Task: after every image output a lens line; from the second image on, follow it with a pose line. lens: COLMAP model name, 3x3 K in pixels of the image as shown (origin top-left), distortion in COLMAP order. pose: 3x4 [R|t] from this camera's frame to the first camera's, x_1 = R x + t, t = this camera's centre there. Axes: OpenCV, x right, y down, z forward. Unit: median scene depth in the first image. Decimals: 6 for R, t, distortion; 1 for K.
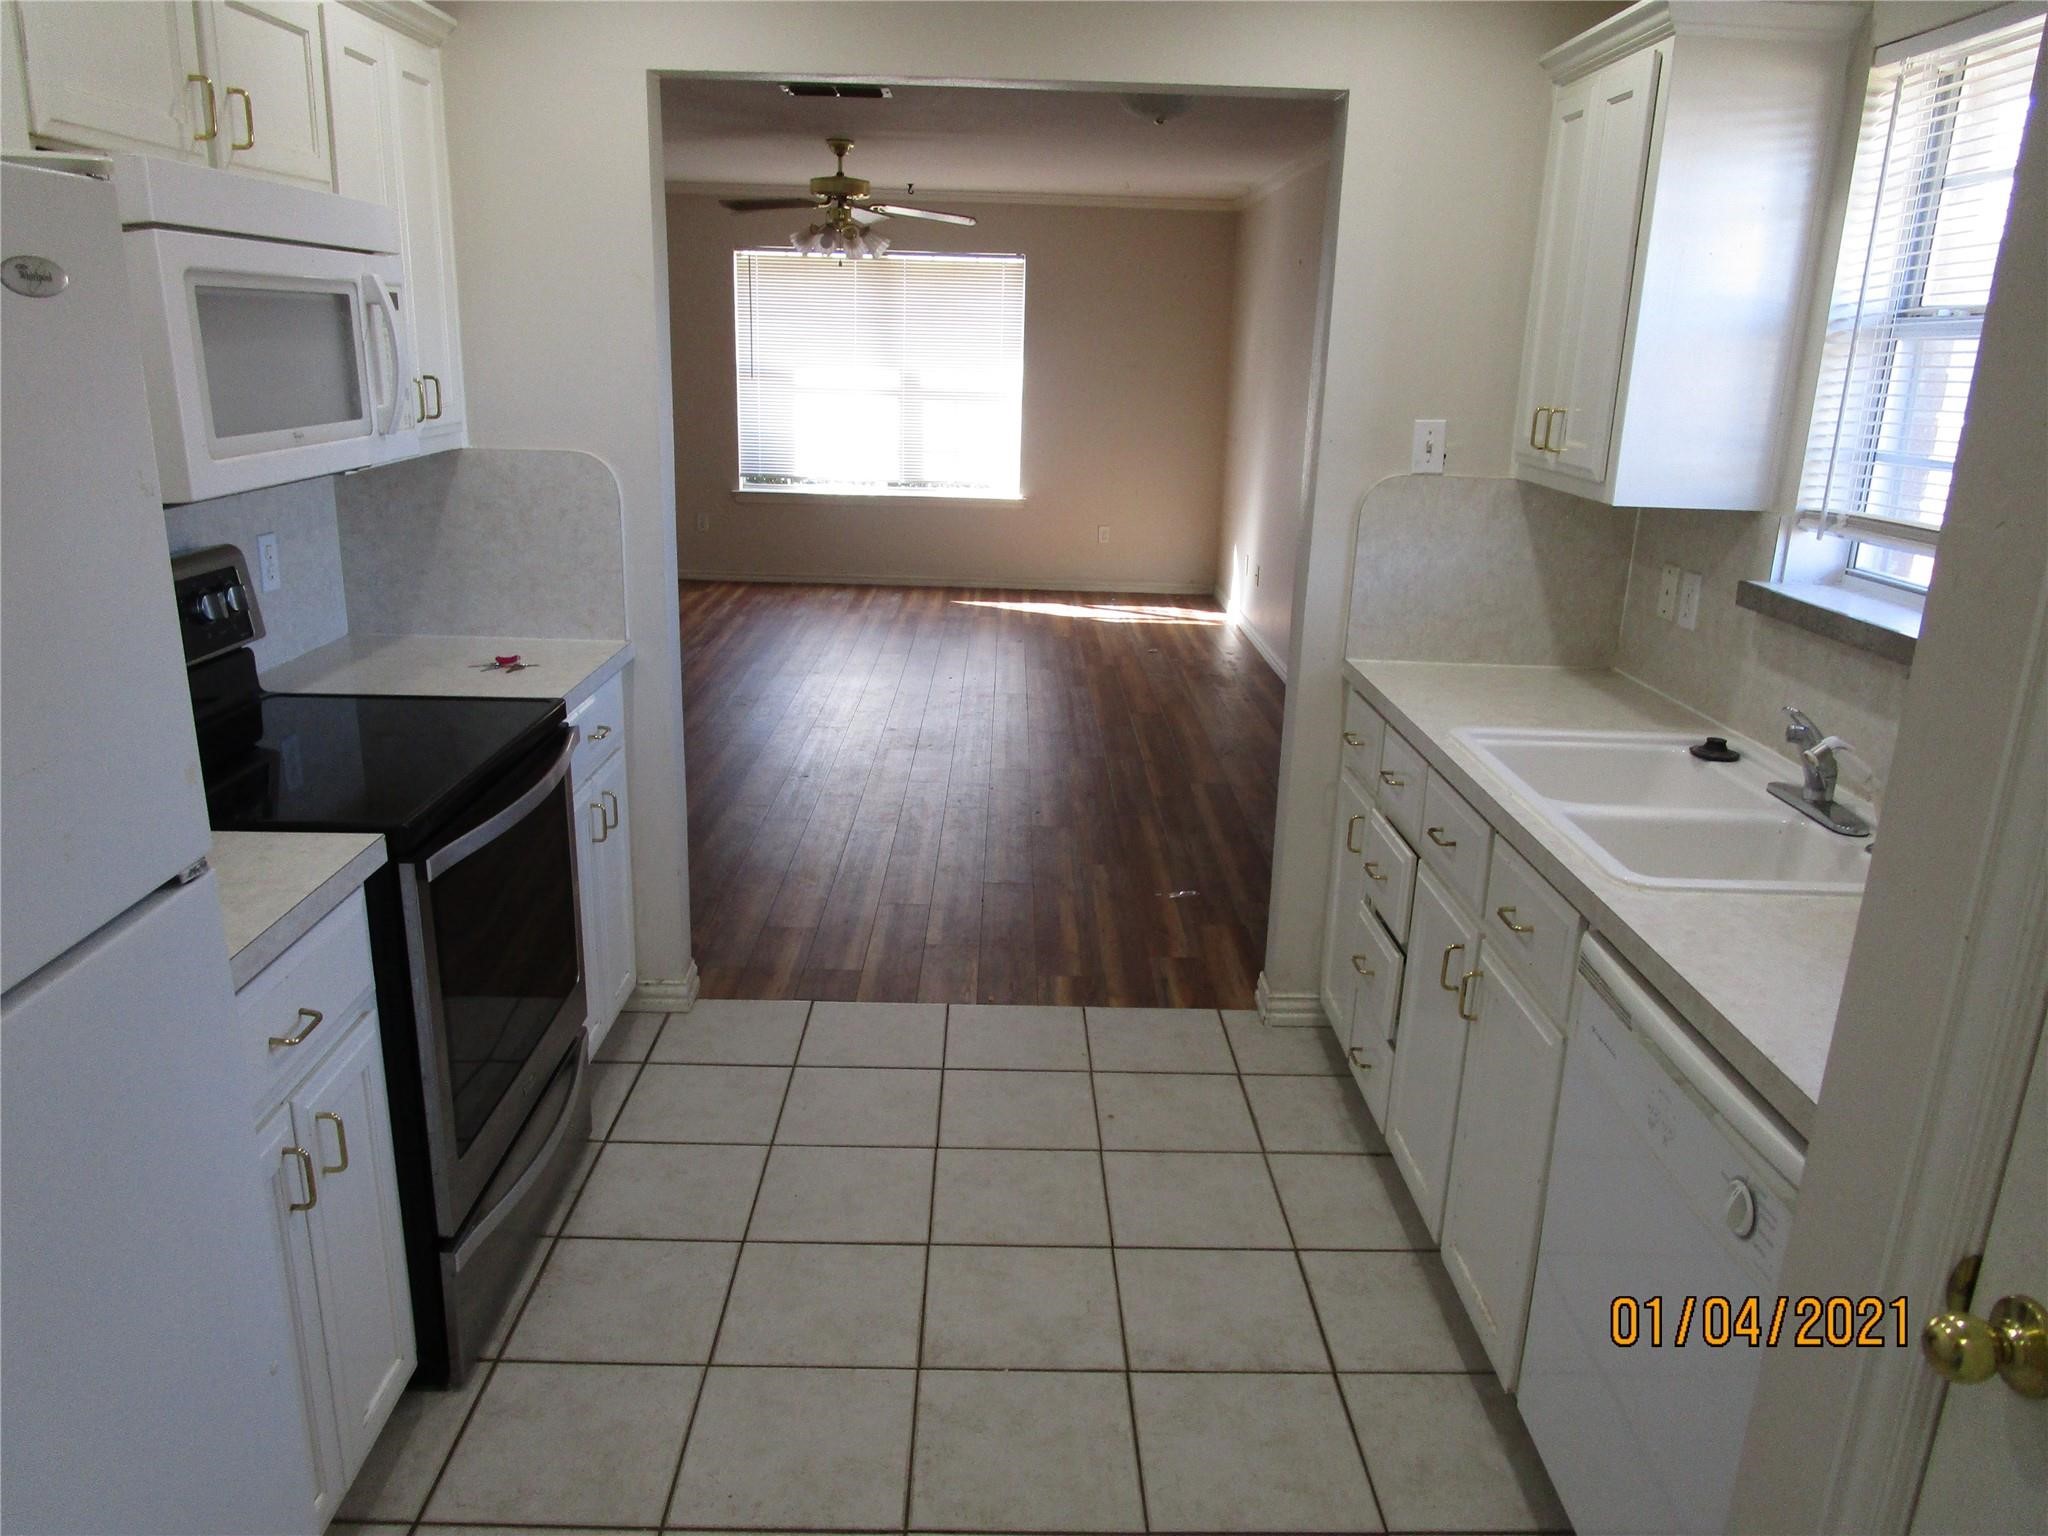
lens RADIAL K [[1460.4, 0, 1024.0], [0, 1460.4, 768.0], [0, 0, 1]] dist [-0.002839, -0.000118]
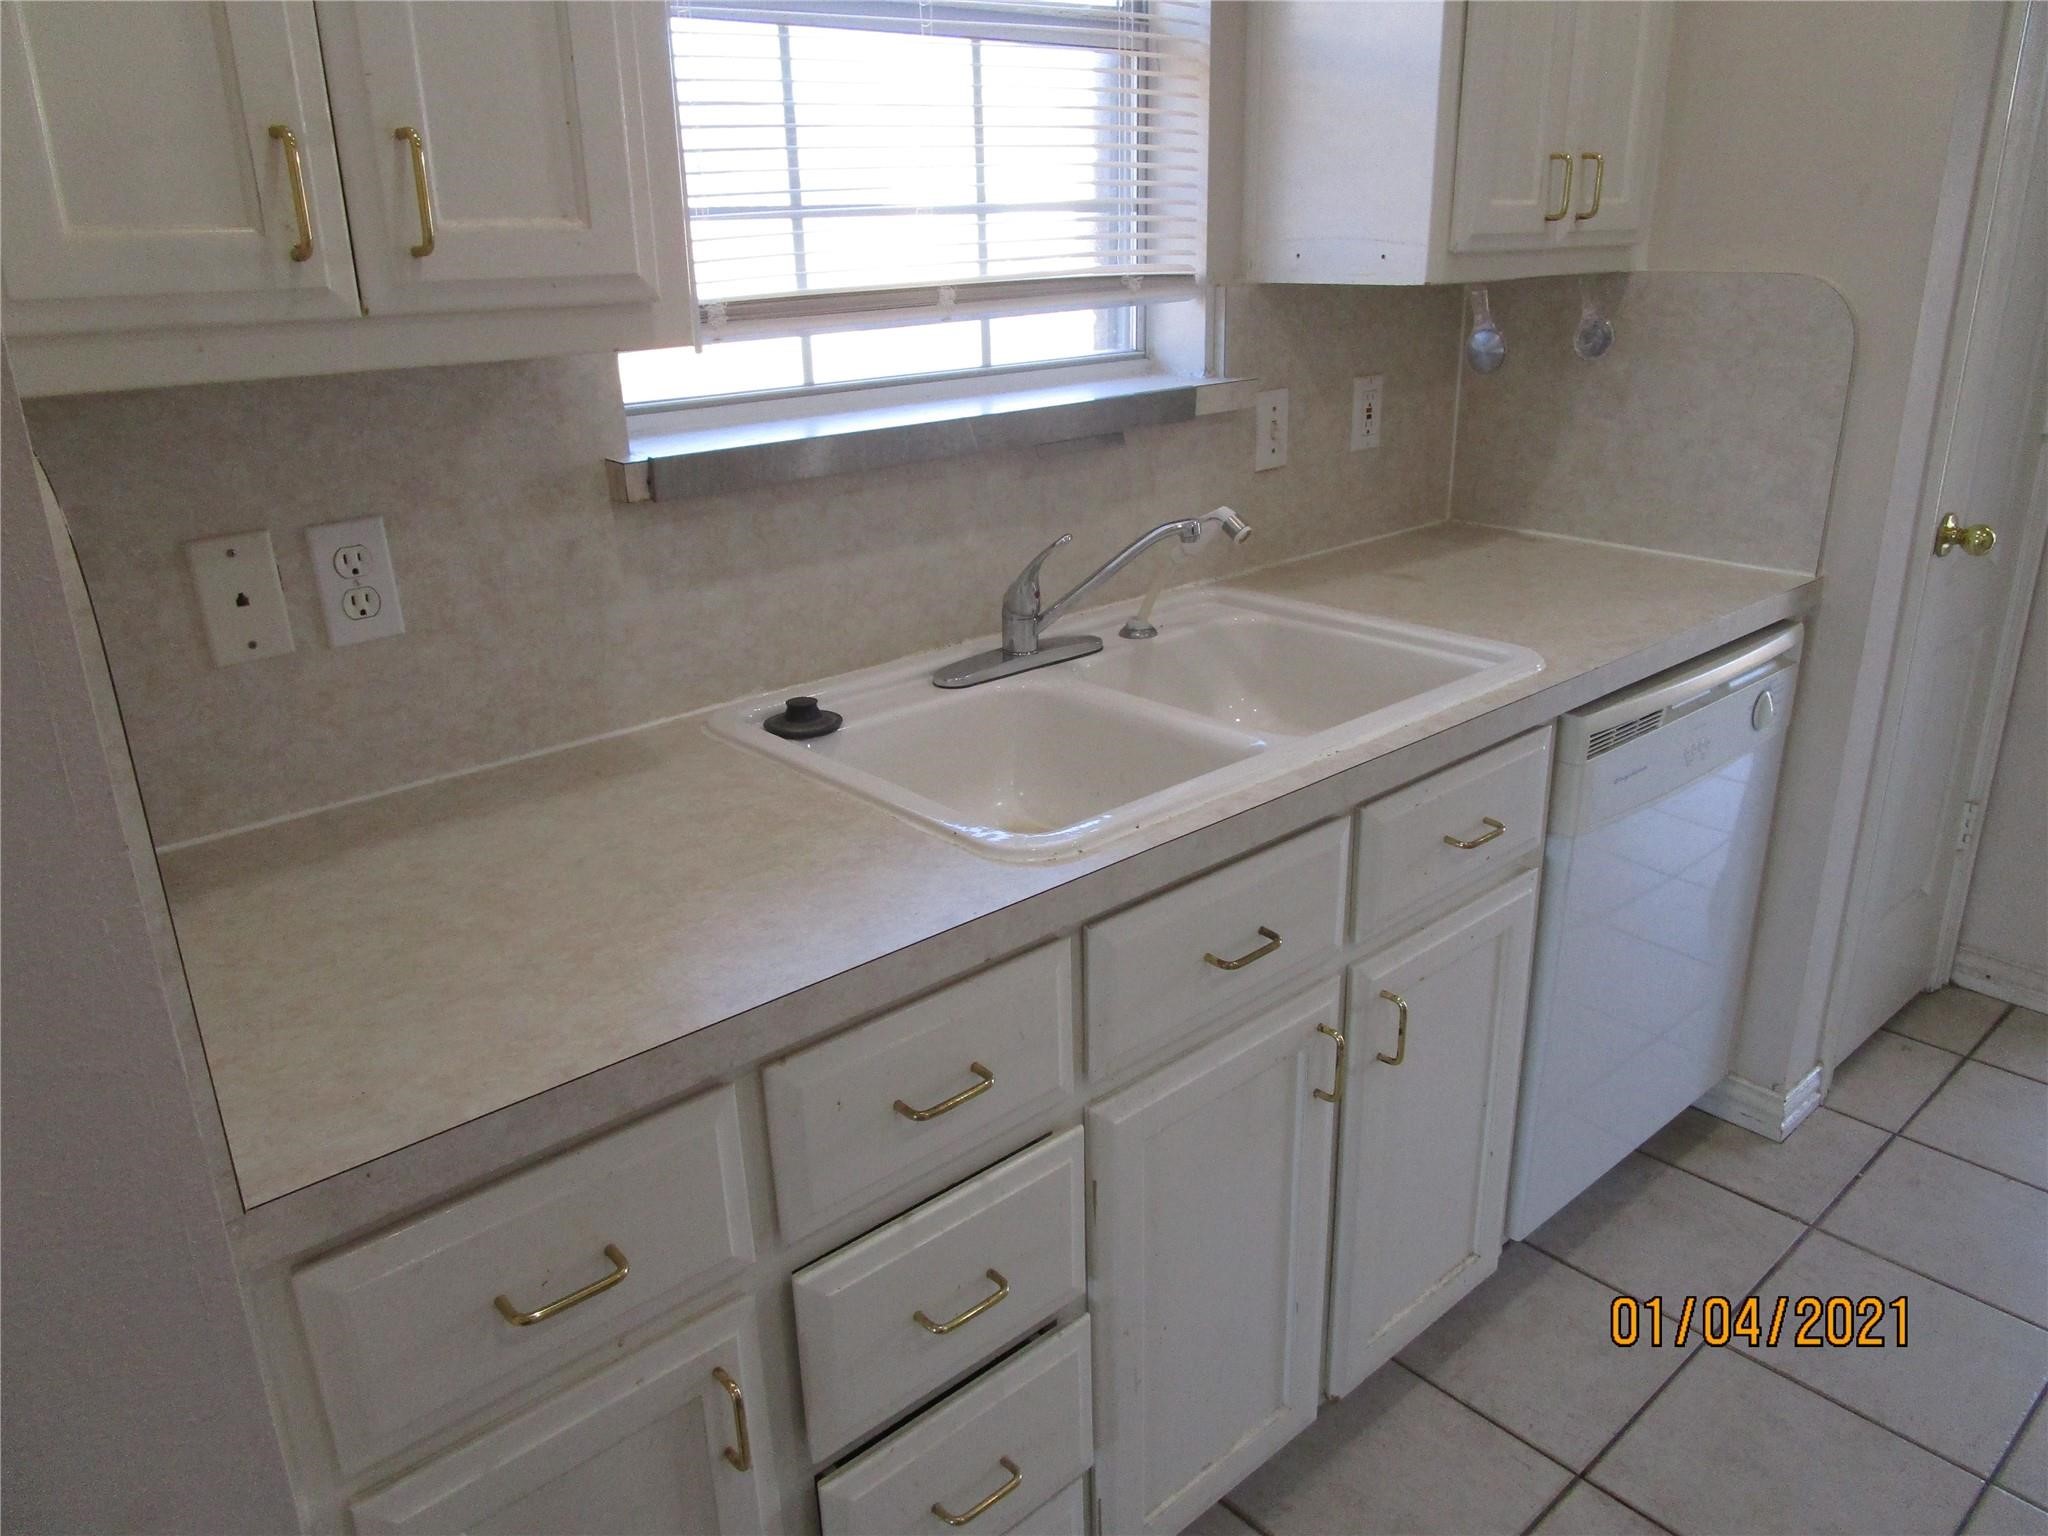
lens RADIAL K [[1460.4, 0, 1024.0], [0, 1460.4, 768.0], [0, 0, 1]] dist [-0.002839, -0.000118]
pose [[-0.653820, -0.274124, 0.705248, -0.019516], [0.219290, 0.823416, 0.523353, -0.293365], [-0.724176, 0.496833, -0.478253, 1.237239]]
